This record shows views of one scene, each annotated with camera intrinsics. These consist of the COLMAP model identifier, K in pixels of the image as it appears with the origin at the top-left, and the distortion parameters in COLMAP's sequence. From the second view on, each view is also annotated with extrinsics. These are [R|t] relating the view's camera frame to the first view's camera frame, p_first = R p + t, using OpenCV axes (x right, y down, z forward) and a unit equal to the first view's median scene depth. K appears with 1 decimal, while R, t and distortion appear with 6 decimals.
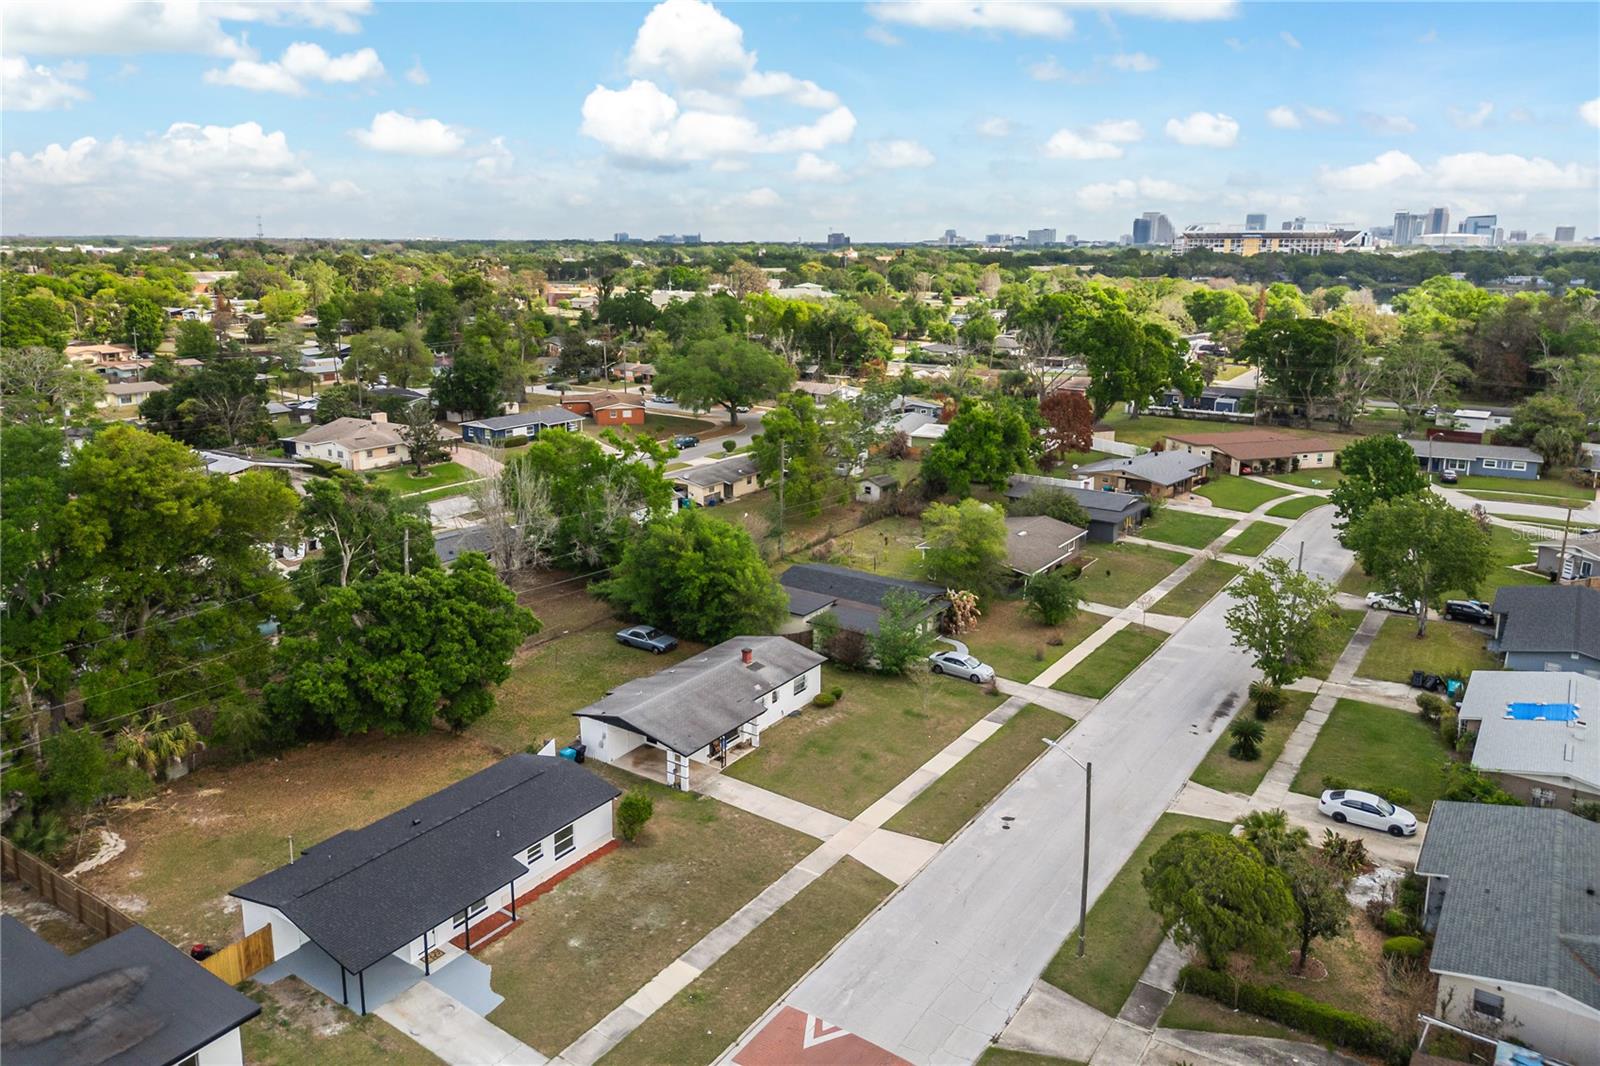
lens RADIAL K [[1105.0, 0, 805.9], [0, 1105.0, 536.4], [0, 0, 1]] dist [0.062185, -0.047273]
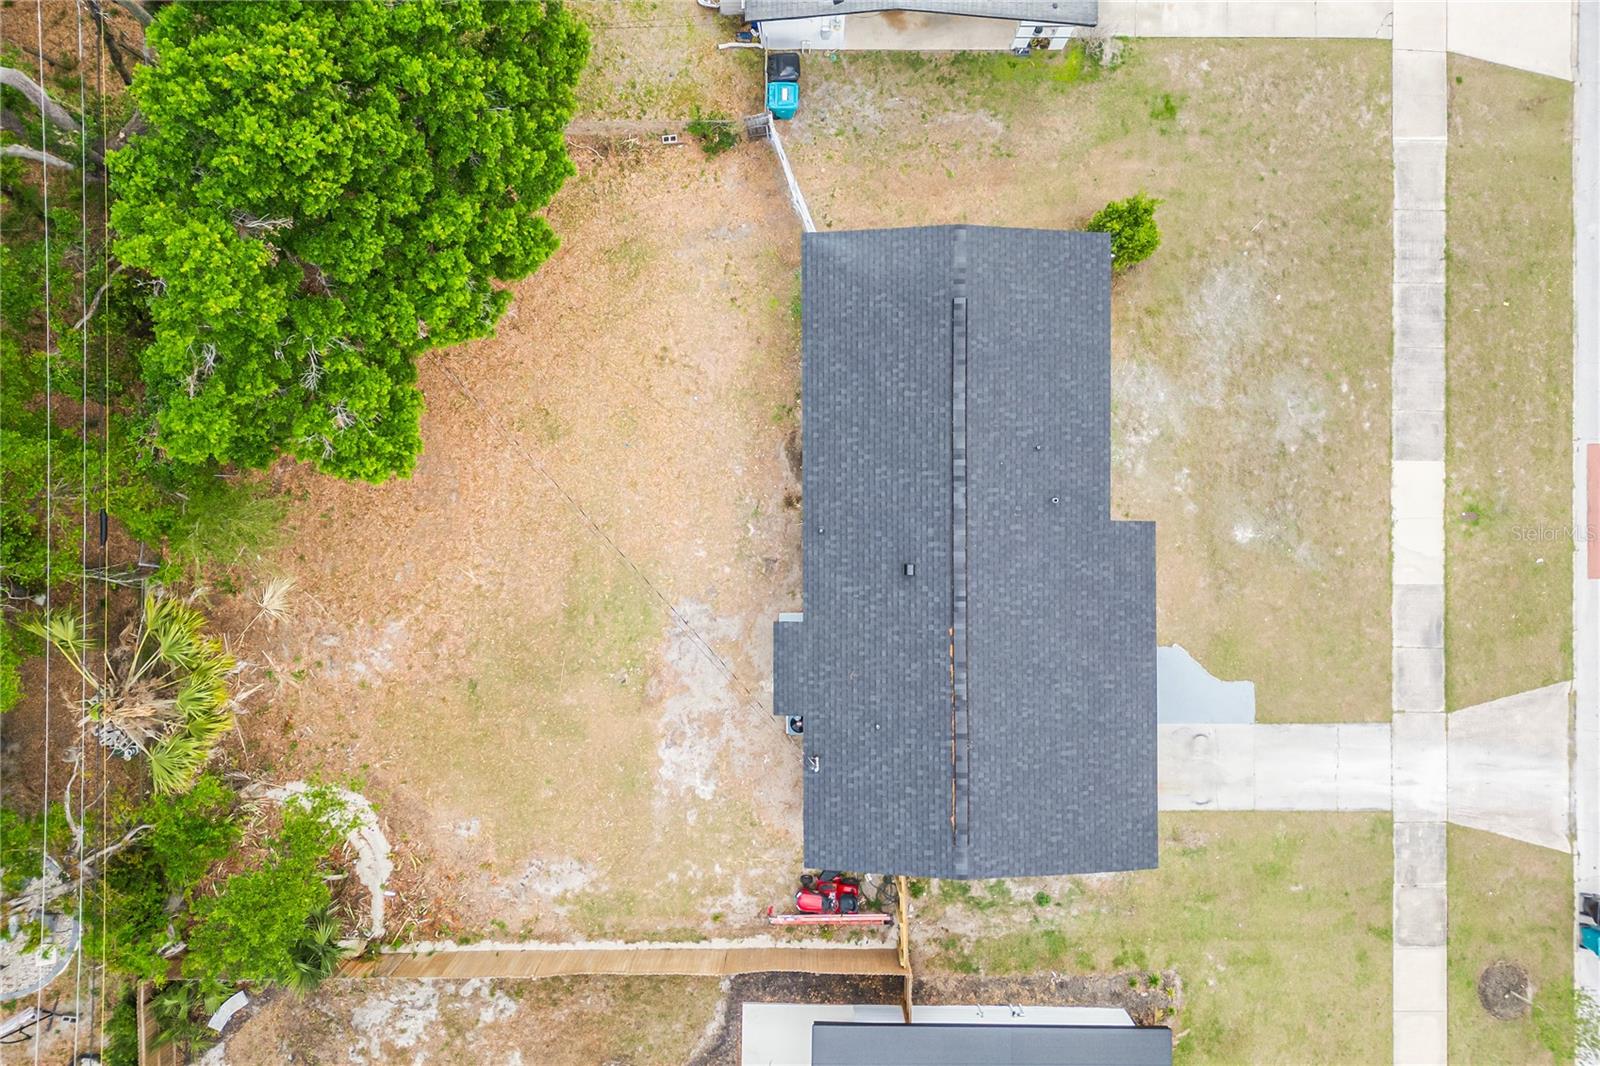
lens RADIAL K [[1123.9, 0, 808.0], [0, 1123.9, 524.8], [0, 0, 1]] dist [0.056316, -0.049247]
pose [[0.820381, -0.571746, -0.009035, -0.355005], [0.156234, 0.208920, 0.965372, -0.258951], [-0.550060, -0.793385, 0.260720, 0.863261]]
